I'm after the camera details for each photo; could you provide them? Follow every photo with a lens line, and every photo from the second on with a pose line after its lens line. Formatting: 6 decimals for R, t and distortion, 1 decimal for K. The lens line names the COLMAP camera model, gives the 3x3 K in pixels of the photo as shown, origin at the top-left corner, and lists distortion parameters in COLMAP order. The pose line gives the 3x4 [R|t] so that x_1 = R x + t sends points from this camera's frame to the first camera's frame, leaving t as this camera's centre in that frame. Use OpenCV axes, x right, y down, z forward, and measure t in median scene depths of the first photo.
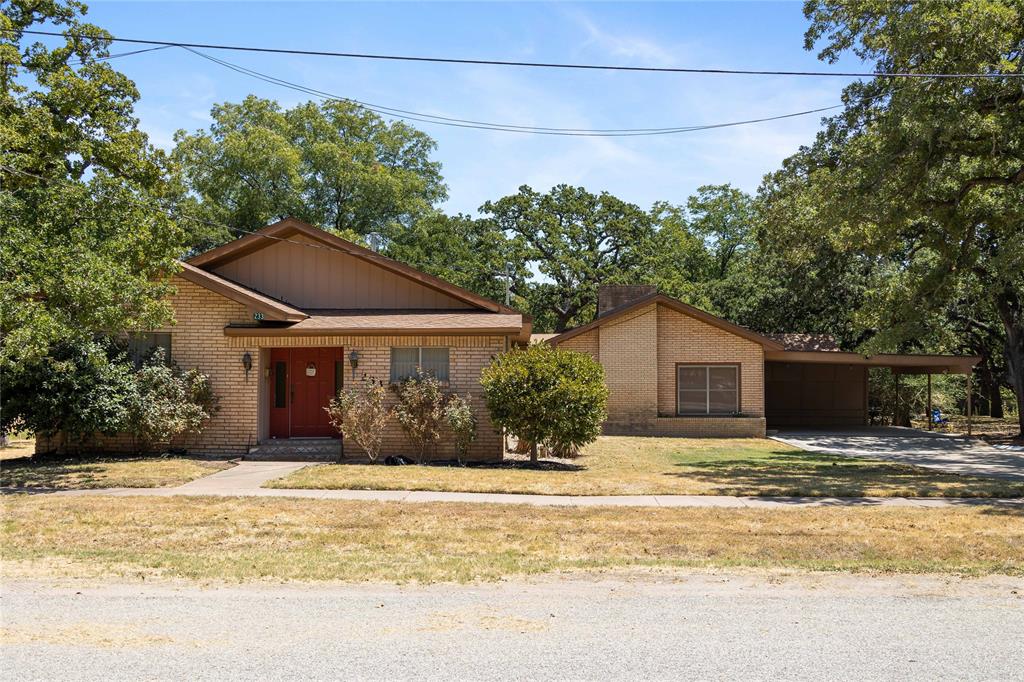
lens RADIAL K [[1010.1, 0, 509.4], [0, 1010.1, 338.7], [0, 0, 1]] dist [0.067317, 0.000000]
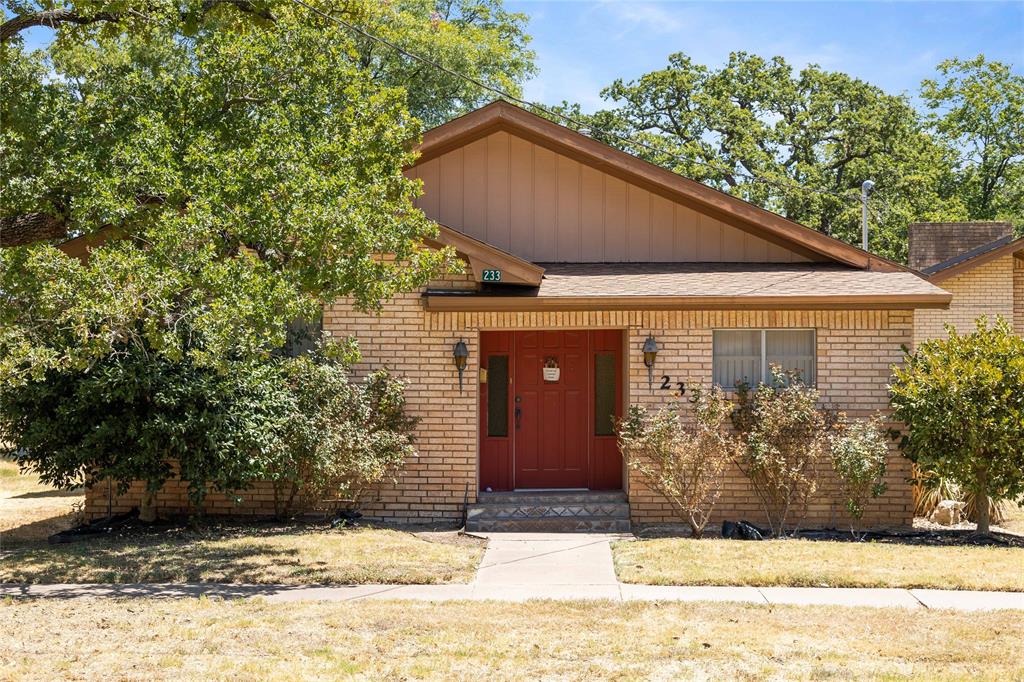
lens RADIAL K [[1667.4, 0, 513.2], [0, 1667.4, 341.8], [0, 0, 1]] dist [0.047995, 0.000000]
pose [[0.999029, -0.001144, 0.044040, -0.242770], [0.000426, 0.999867, 0.016327, -0.000181], [-0.044053, -0.016292, 0.998896, 0.065445]]
